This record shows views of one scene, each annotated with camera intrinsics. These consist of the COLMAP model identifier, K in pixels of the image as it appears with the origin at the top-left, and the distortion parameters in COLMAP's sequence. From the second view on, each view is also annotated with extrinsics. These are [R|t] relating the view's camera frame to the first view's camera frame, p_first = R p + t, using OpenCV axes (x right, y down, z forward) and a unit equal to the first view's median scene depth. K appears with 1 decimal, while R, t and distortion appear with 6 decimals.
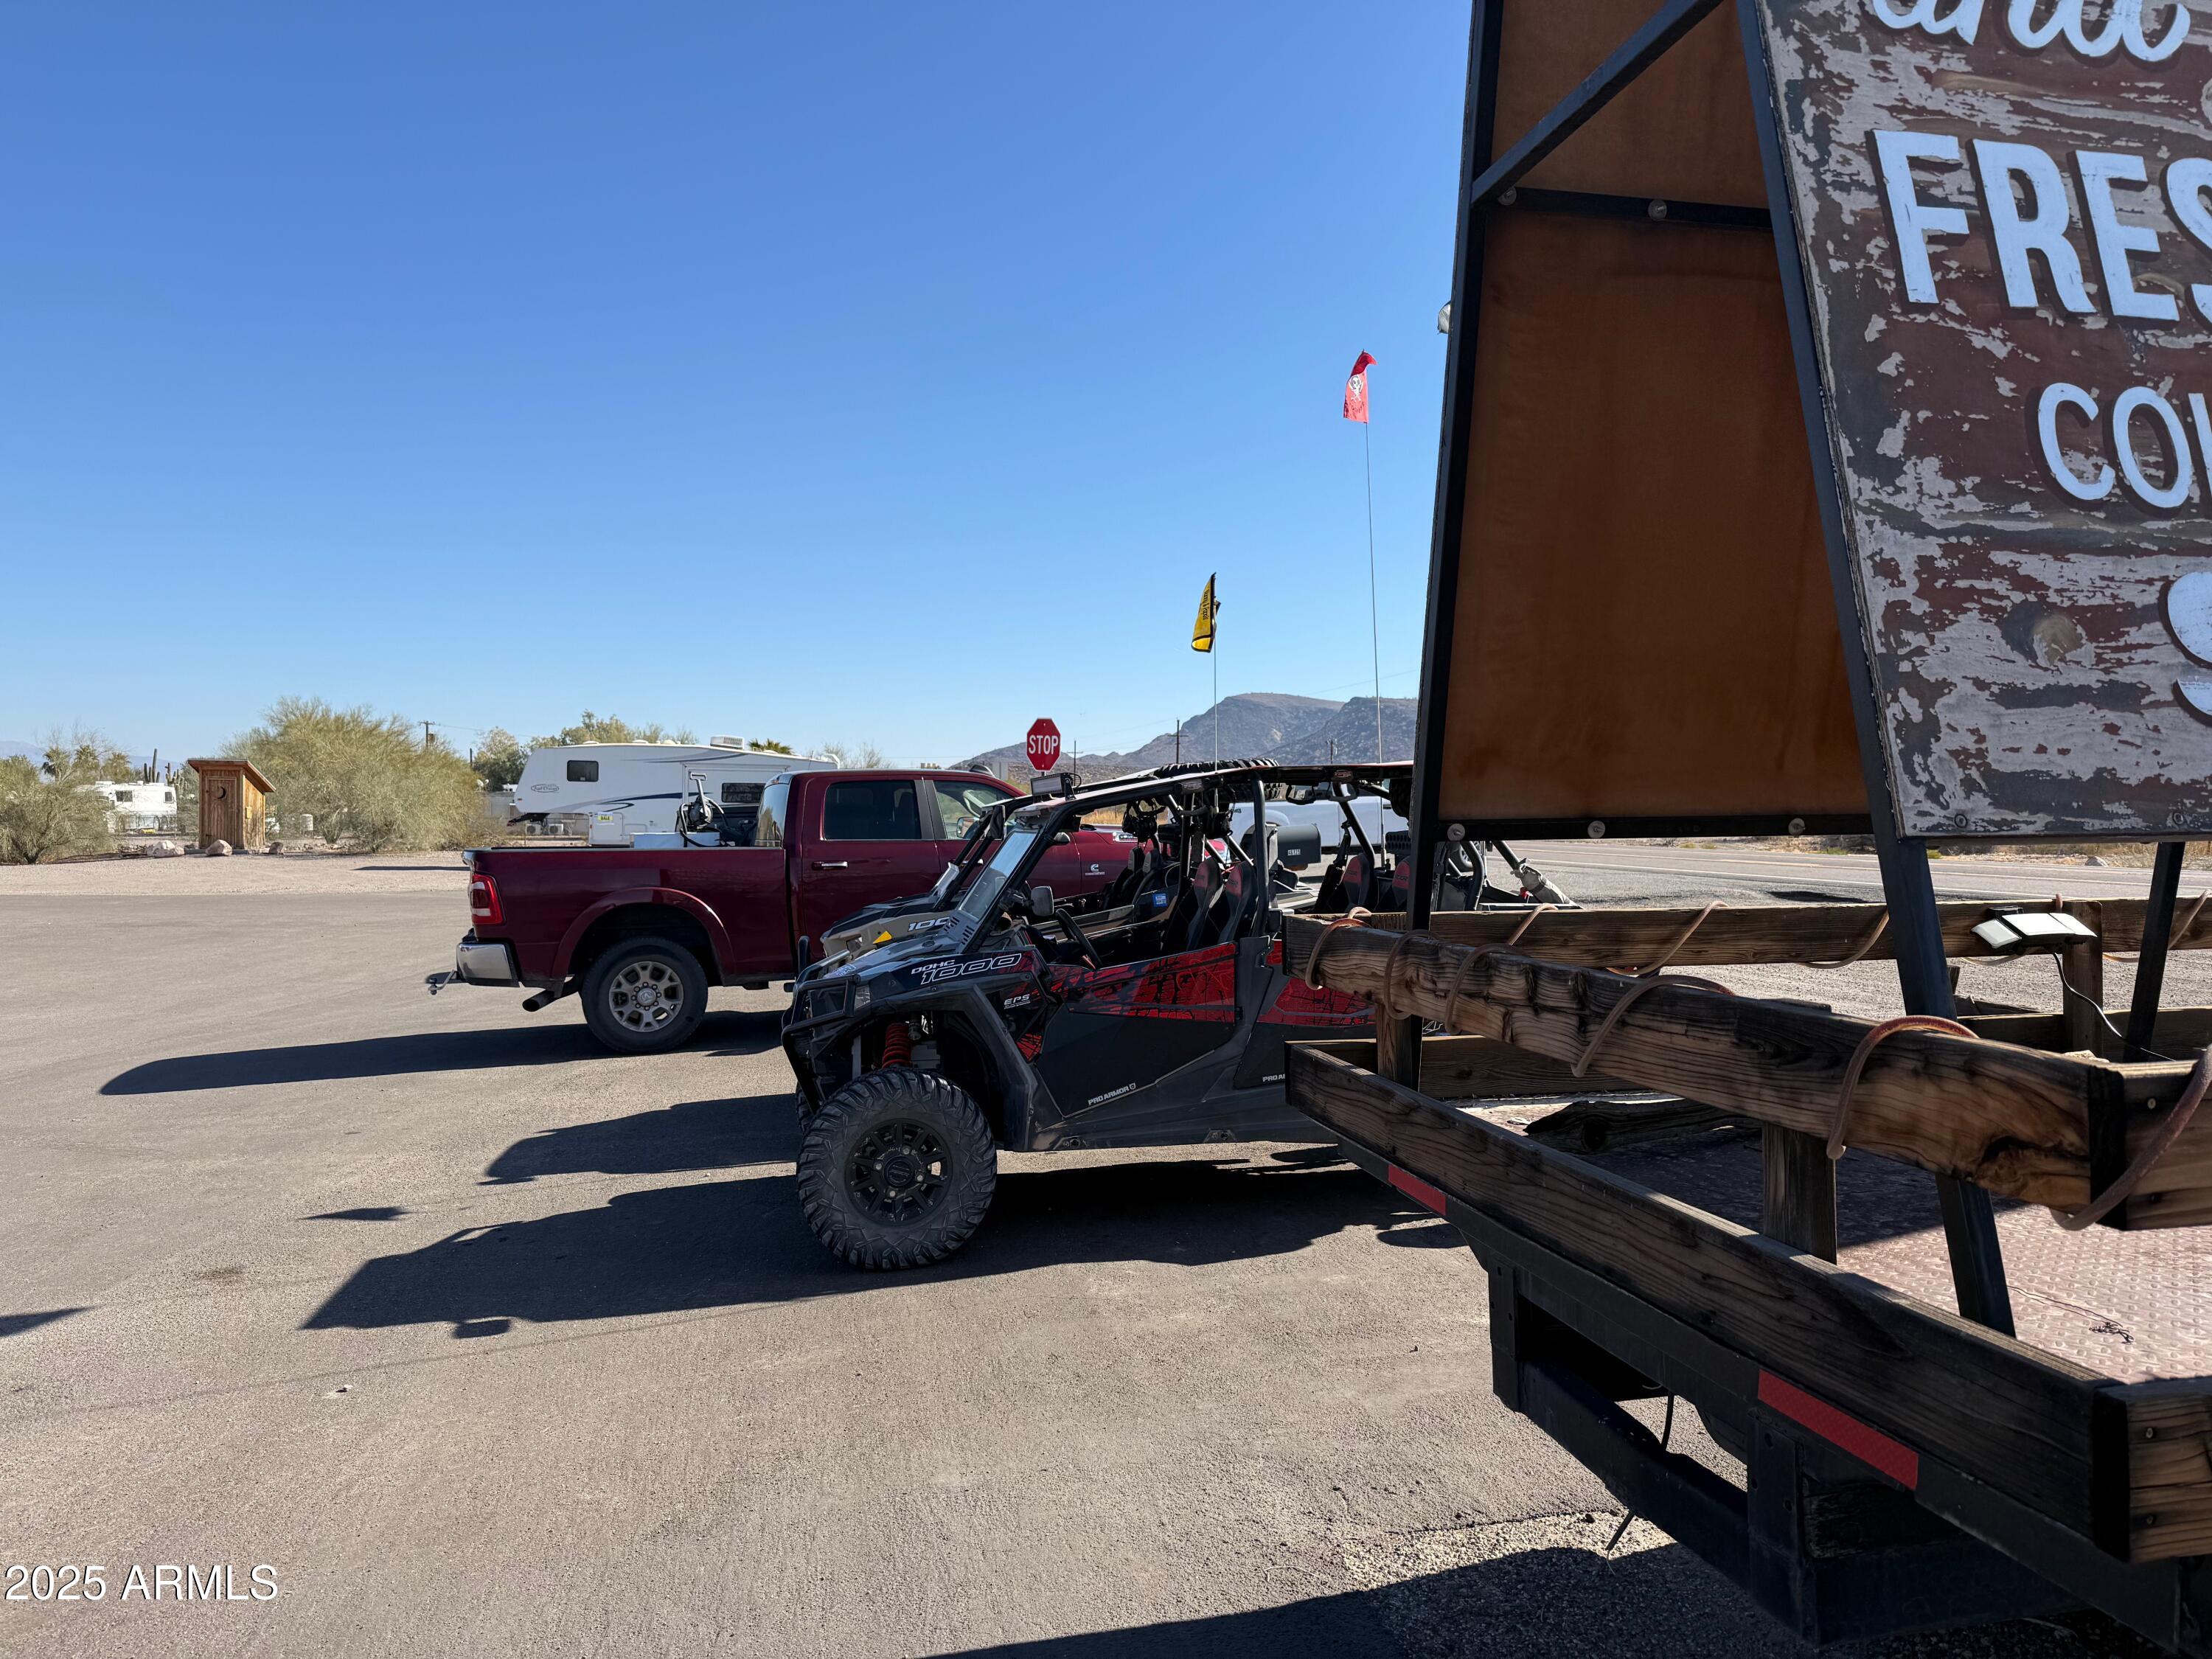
lens RADIAL K [[1526.6, 0, 1115.8], [0, 1526.6, 836.9], [0, 0, 1]] dist [0.055020, -0.091092]
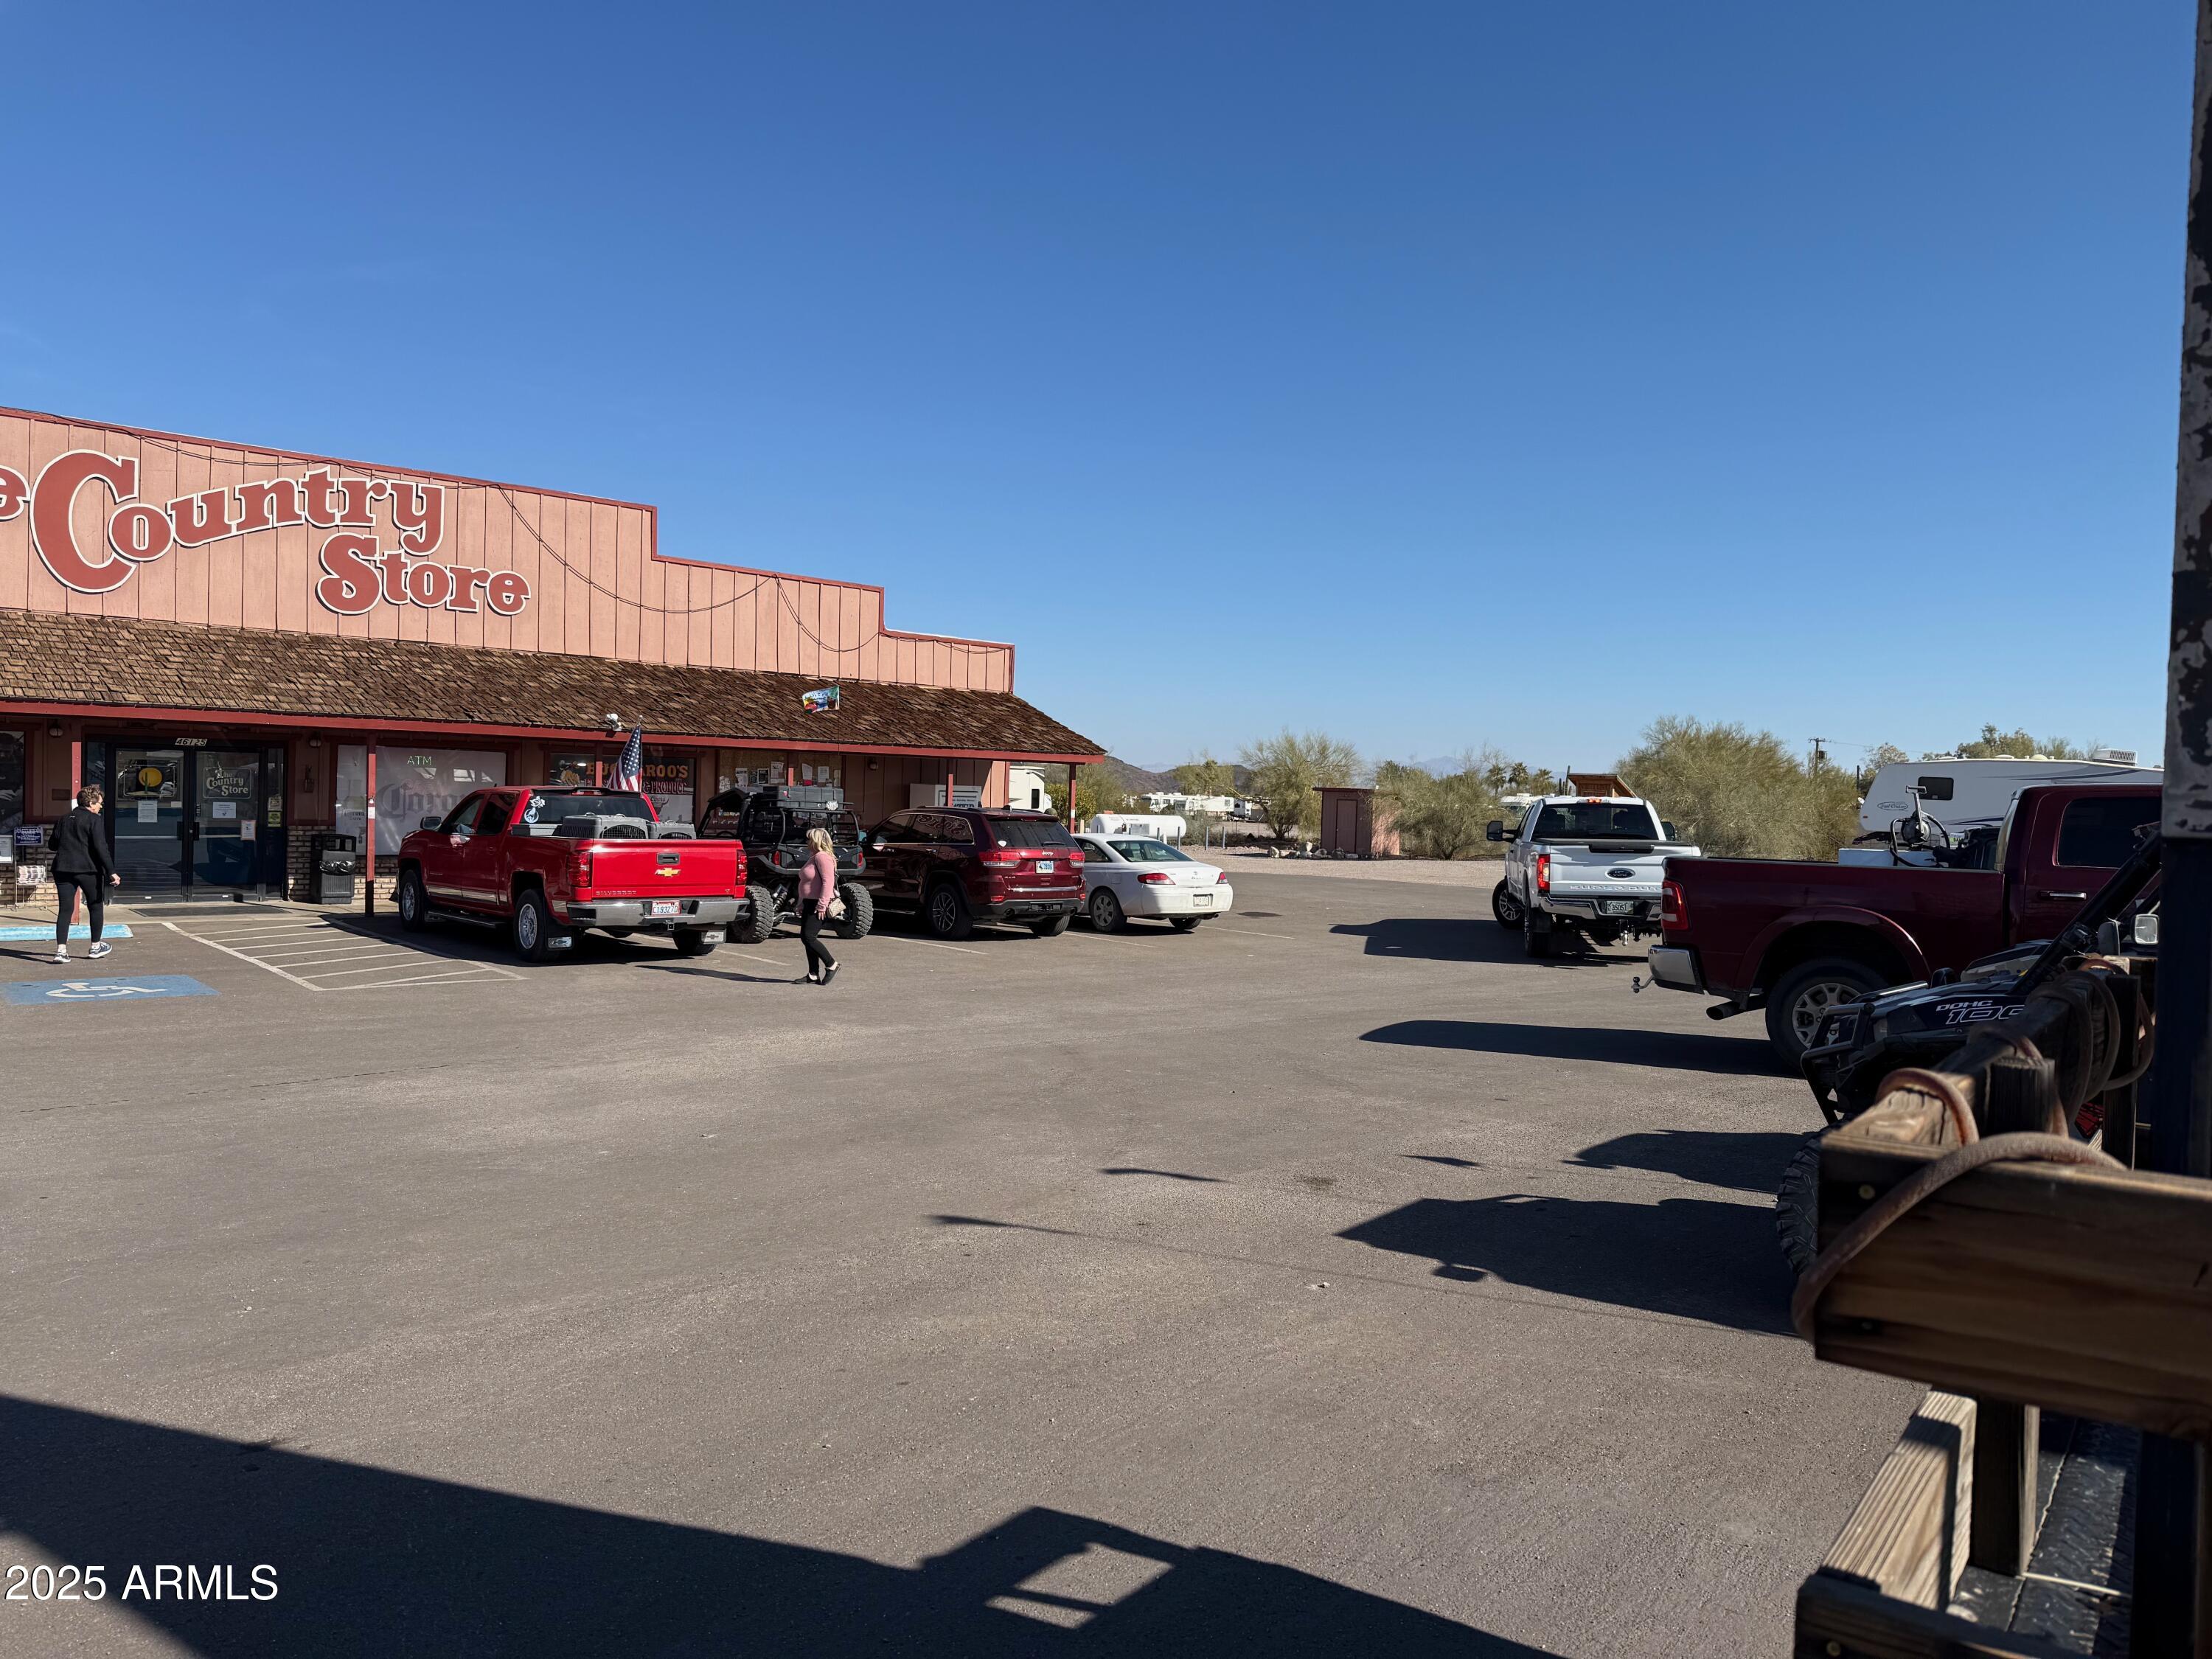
lens RADIAL K [[1553.0, 0, 1102.6], [0, 1553.0, 859.0], [0, 0, 1]] dist [-0.019659, -0.004689]
pose [[0.642033, 0.046740, -0.765251, 0.135774], [-0.045087, 0.998714, 0.023172, 0.002720], [0.765350, 0.019626, 0.643315, 0.037540]]
